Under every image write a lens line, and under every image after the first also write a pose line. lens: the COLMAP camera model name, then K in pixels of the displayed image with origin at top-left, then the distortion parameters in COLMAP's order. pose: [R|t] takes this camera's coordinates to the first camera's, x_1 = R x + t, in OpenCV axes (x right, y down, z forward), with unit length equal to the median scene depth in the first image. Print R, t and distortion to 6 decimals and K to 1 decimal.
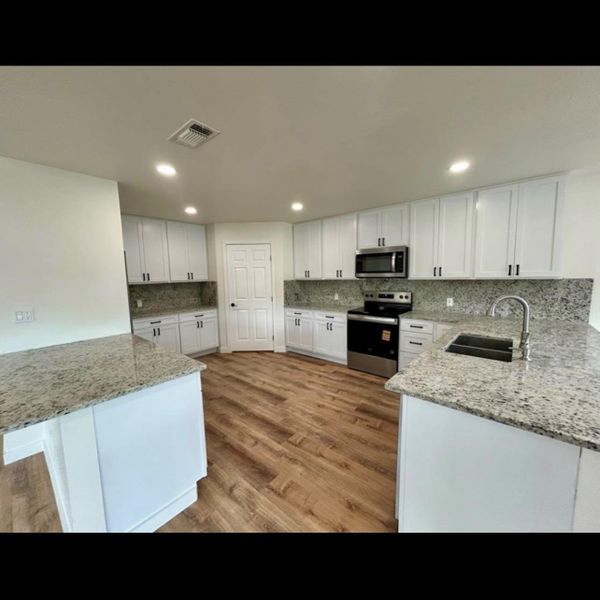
lens RADIAL K [[253.1, 0, 301.2], [0, 253.1, 298.1], [0, 0, 1]] dist [-0.000090, -0.000124]
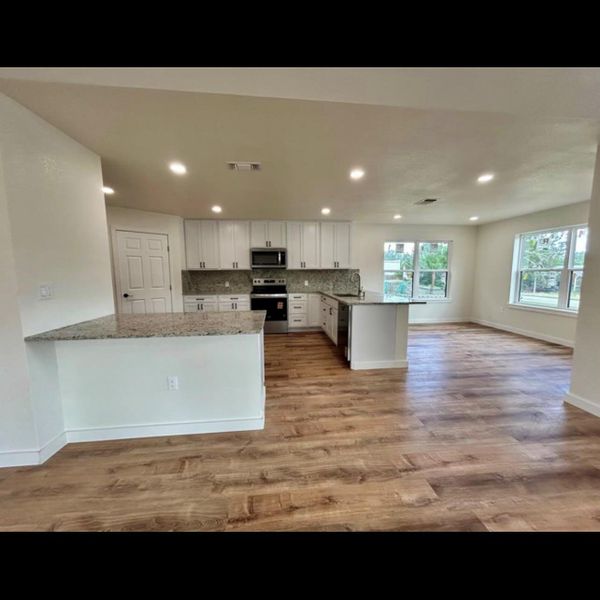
lens RADIAL K [[253.1, 0, 301.2], [0, 253.1, 298.1], [0, 0, 1]] dist [-0.000090, -0.000124]
pose [[0.687269, -0.058788, 0.724020, -0.680813], [0.063534, 0.997765, 0.020706, 0.079150], [-0.723619, 0.031769, 0.689468, -0.150744]]
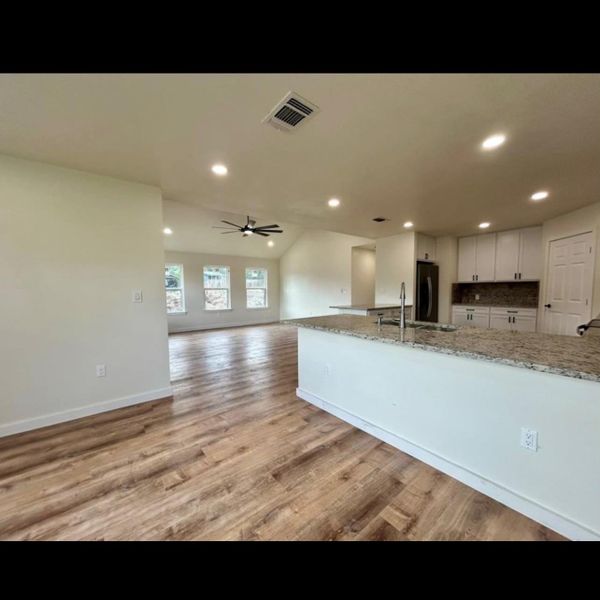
lens RADIAL K [[253.1, 0, 301.2], [0, 253.1, 298.1], [0, 0, 1]] dist [-0.000090, -0.000124]
pose [[-0.185986, 0.062699, -0.980550, 1.139925], [-0.098538, 0.991740, 0.082105, -0.007744], [0.977599, 0.111892, -0.178272, 0.377409]]
